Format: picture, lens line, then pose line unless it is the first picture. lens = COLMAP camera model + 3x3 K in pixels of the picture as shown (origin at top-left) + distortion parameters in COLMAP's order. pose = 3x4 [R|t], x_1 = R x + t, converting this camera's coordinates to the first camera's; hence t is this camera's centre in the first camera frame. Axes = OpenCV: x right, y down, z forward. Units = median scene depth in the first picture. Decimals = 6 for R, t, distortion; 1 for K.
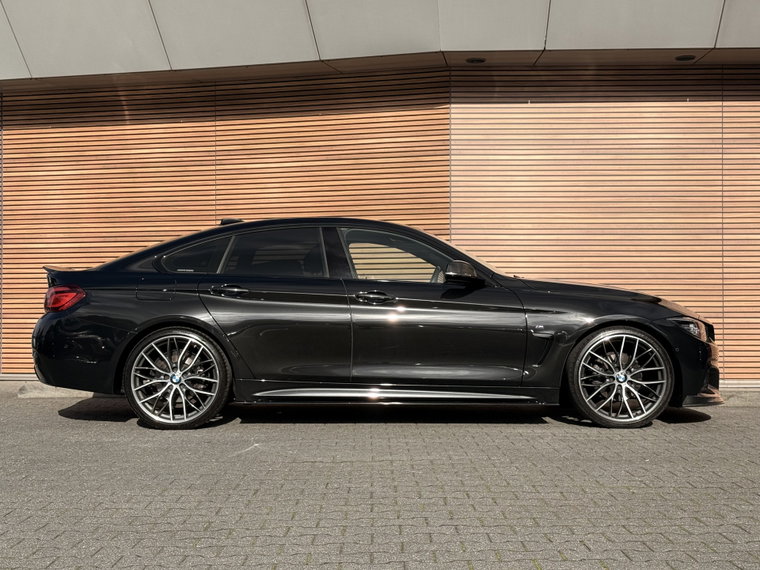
lens RADIAL K [[1243.3, 0, 380.2], [0, 1243.3, 287.9], [0, 0, 1]] dist [0.192043, 0.000000]
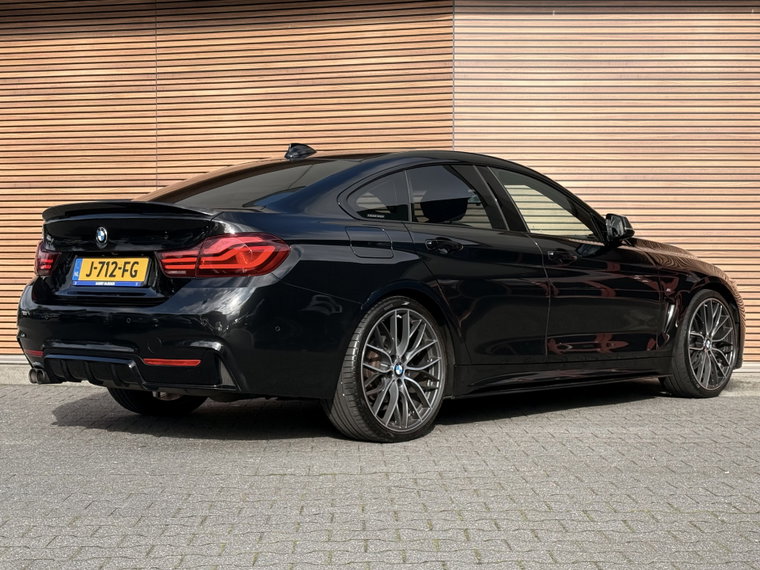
lens RADIAL K [[1348.1, 0, 384.8], [0, 1348.1, 283.9], [0, 0, 1]] dist [0.164542, 0.000000]
pose [[0.999615, 0.002919, 0.027607, -0.010787], [-0.003450, 0.999810, 0.019172, 0.006916], [-0.027546, -0.019260, 0.999435, 0.138792]]
